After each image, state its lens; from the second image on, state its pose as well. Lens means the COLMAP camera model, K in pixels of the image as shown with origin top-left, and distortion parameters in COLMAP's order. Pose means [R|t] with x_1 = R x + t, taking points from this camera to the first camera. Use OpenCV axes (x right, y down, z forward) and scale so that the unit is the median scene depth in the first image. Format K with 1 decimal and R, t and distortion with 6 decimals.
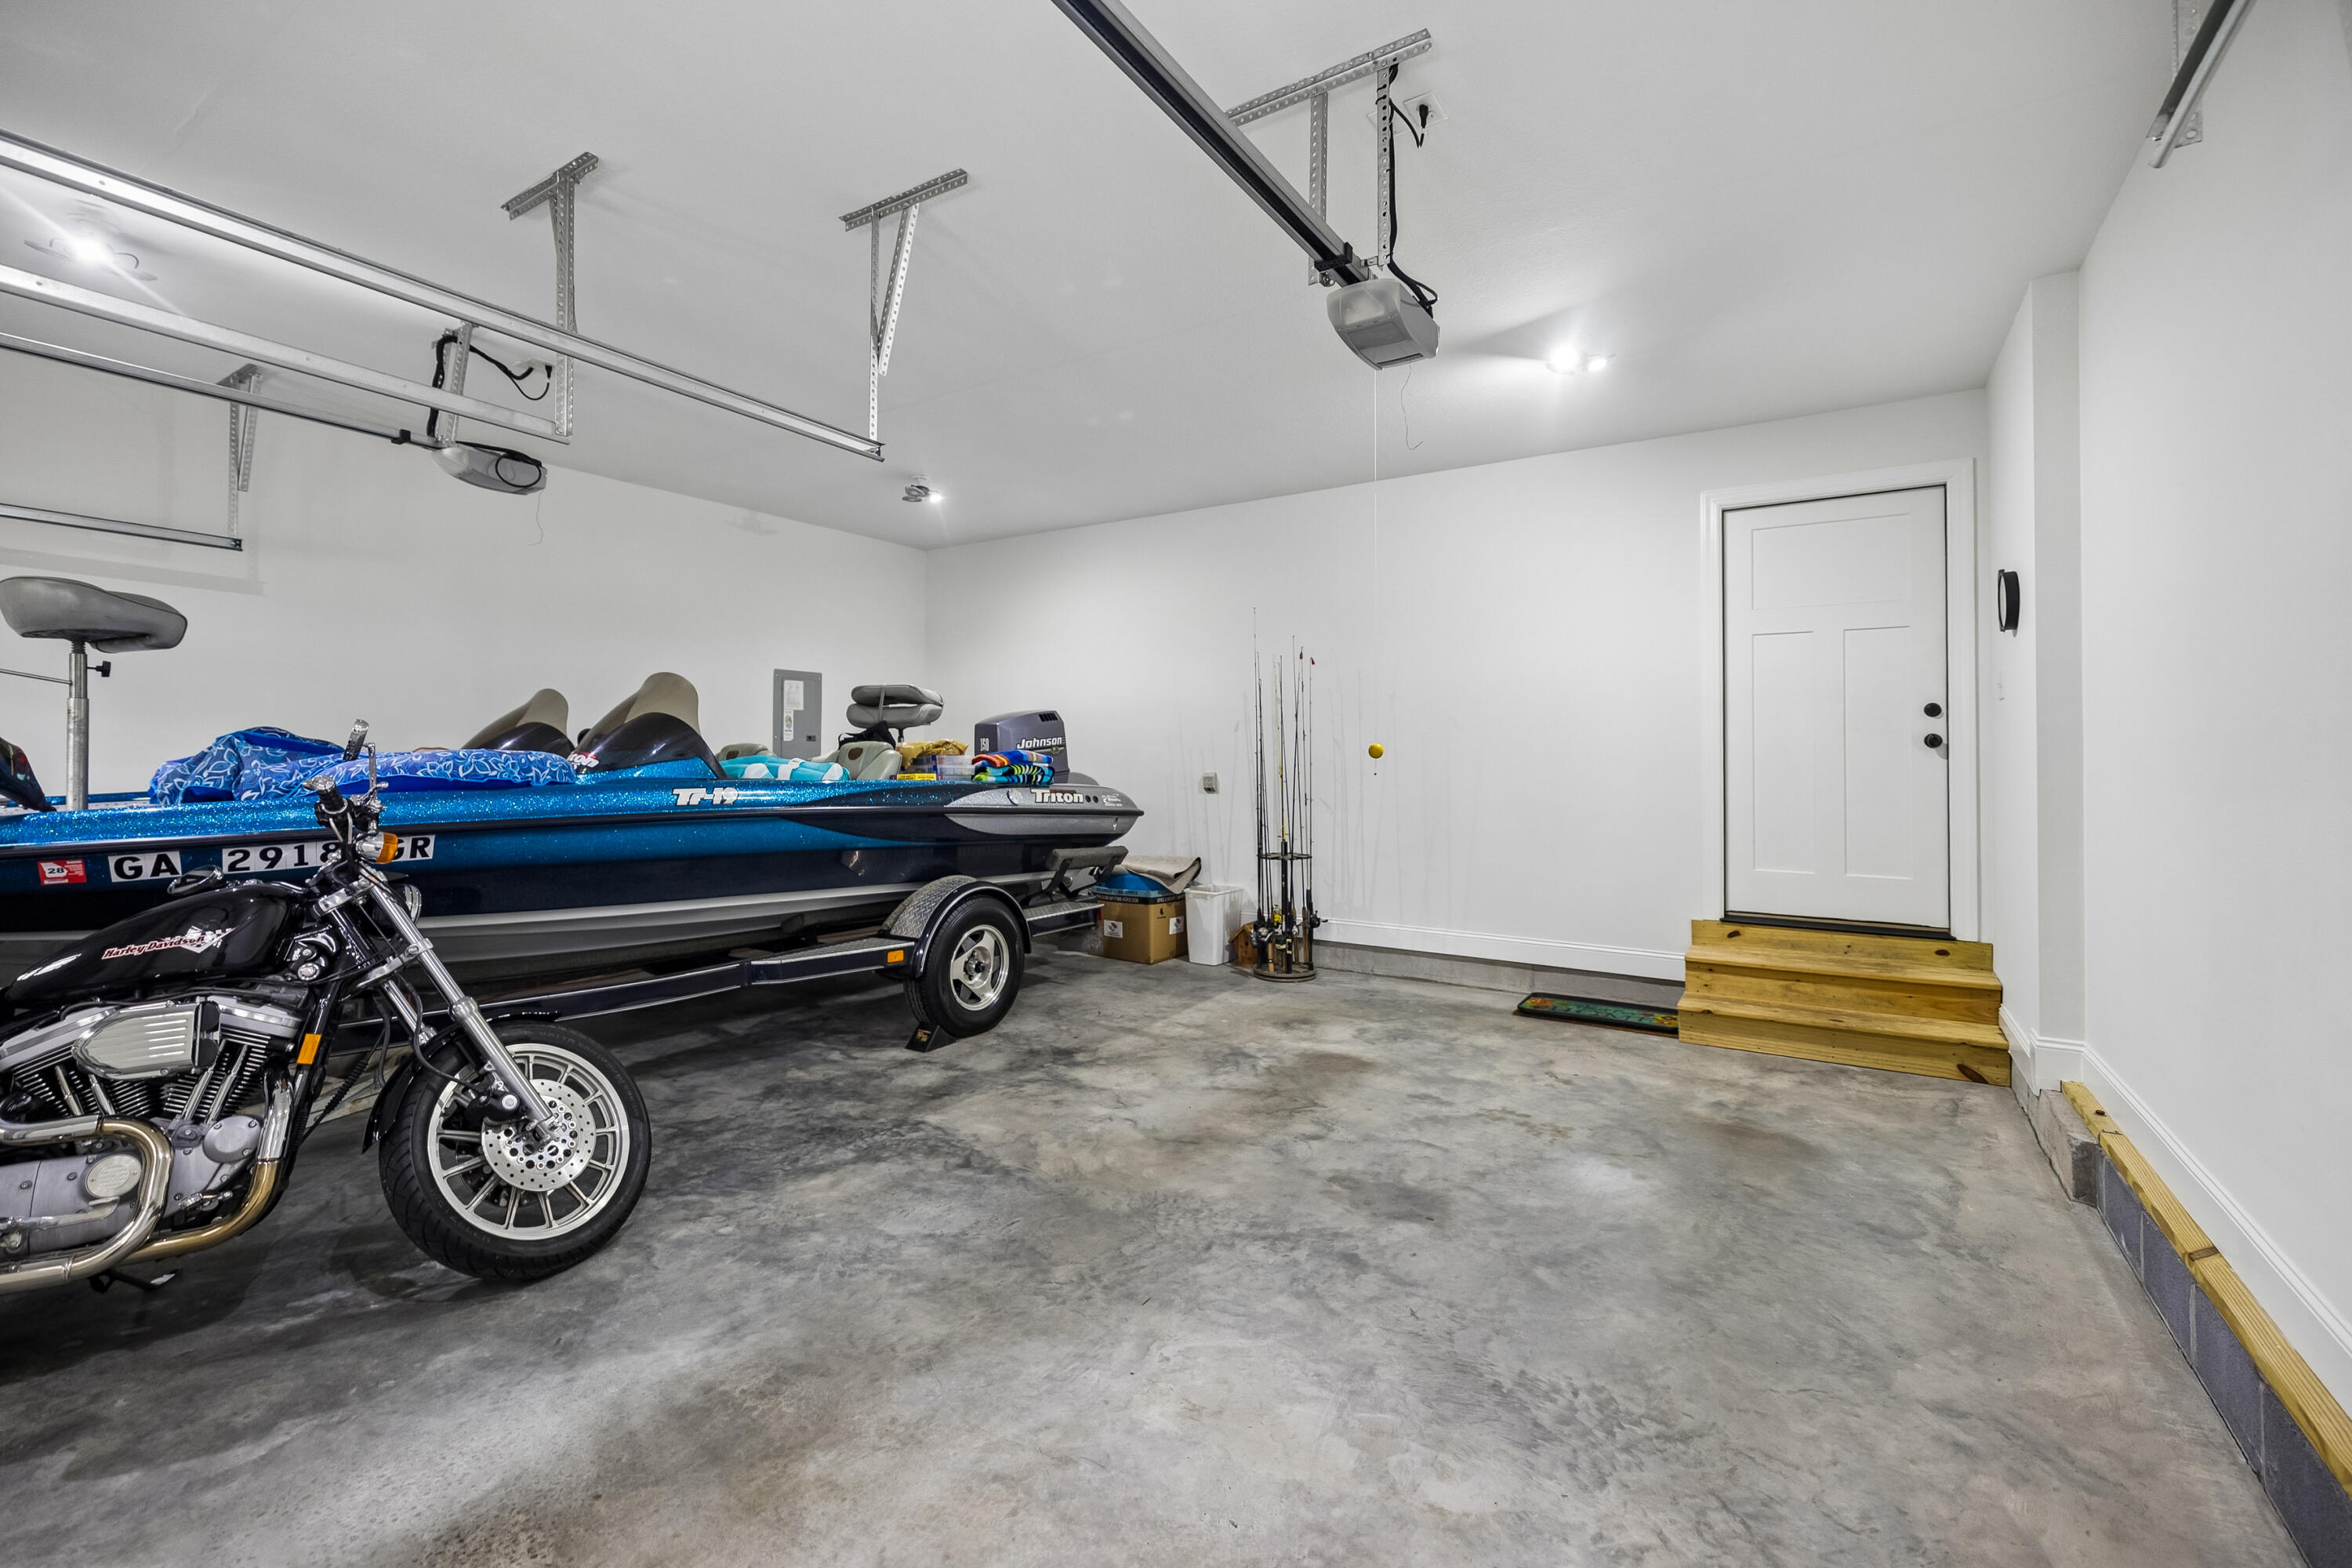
lens RADIAL K [[987.3, 0, 1177.3], [0, 987.3, 760.4], [0, 0, 1]] dist [0.001477, -0.000055]
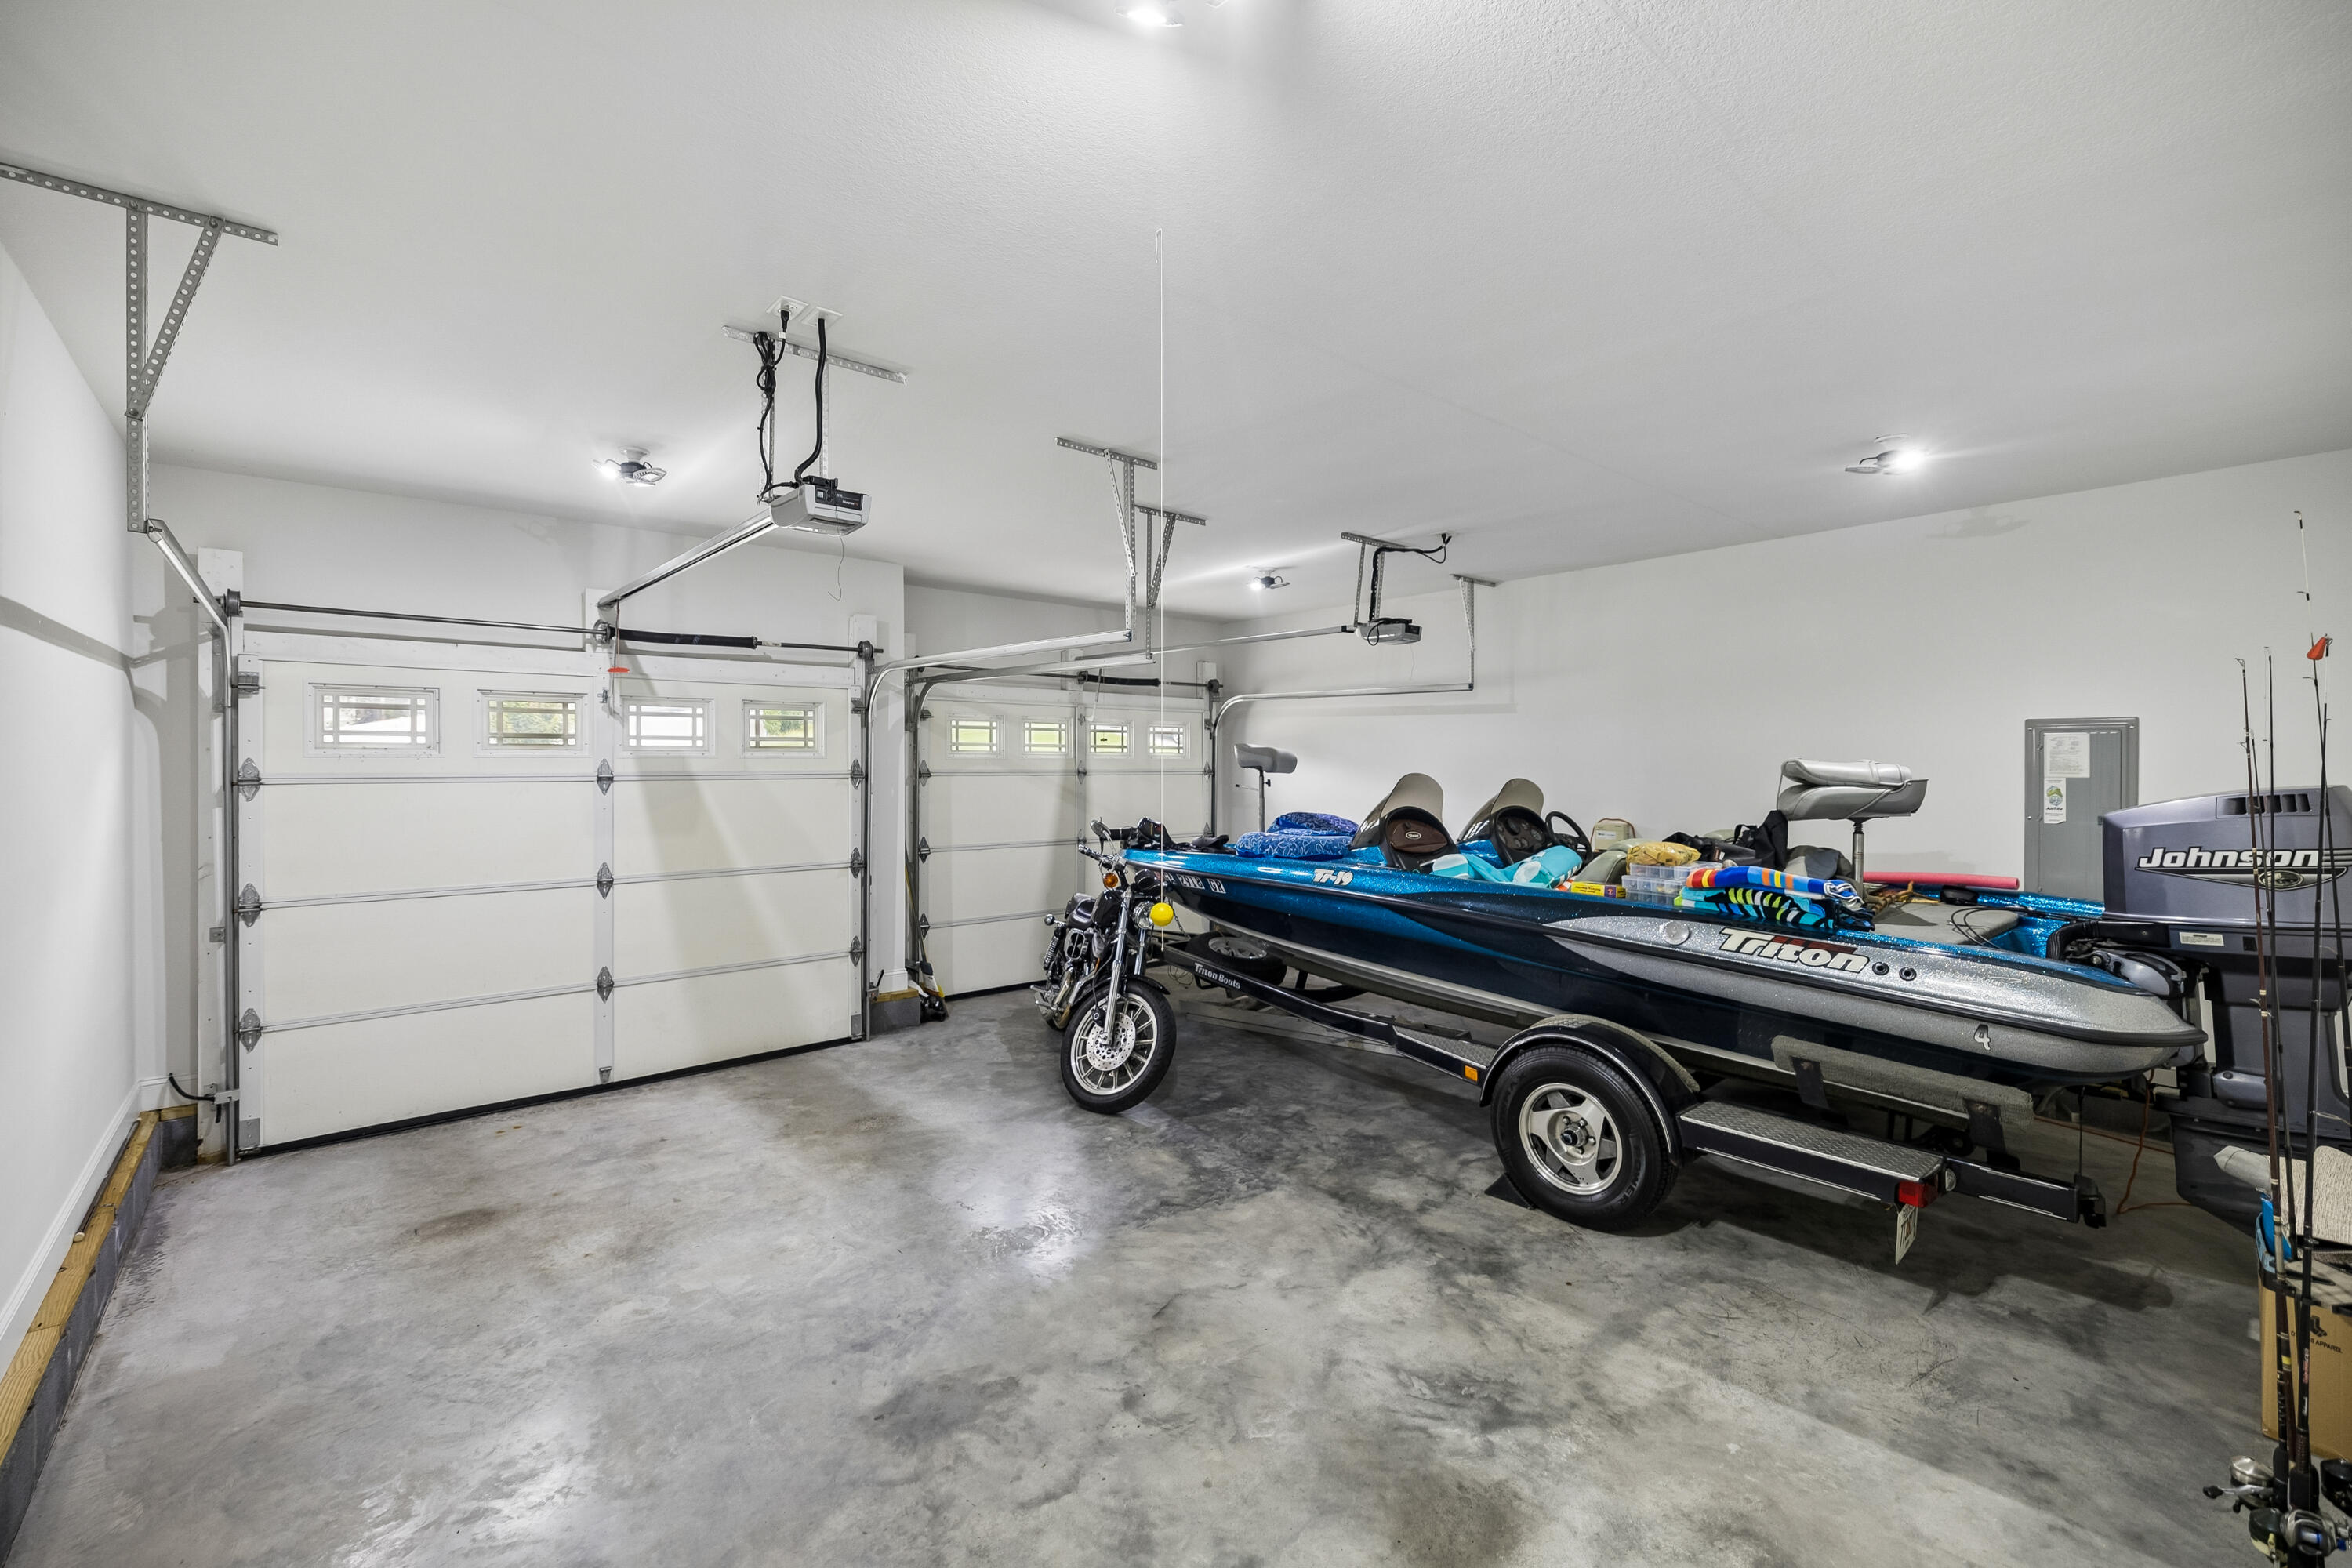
lens RADIAL K [[987.3, 0, 1174.0], [0, 987.3, 774.7], [0, 0, 1]] dist [0.001477, -0.000055]
pose [[-0.271383, 0.006982, -0.962446, 0.776770], [-0.005888, 0.999943, 0.008914, -0.102080], [0.962454, 0.008086, -0.271326, 1.107485]]
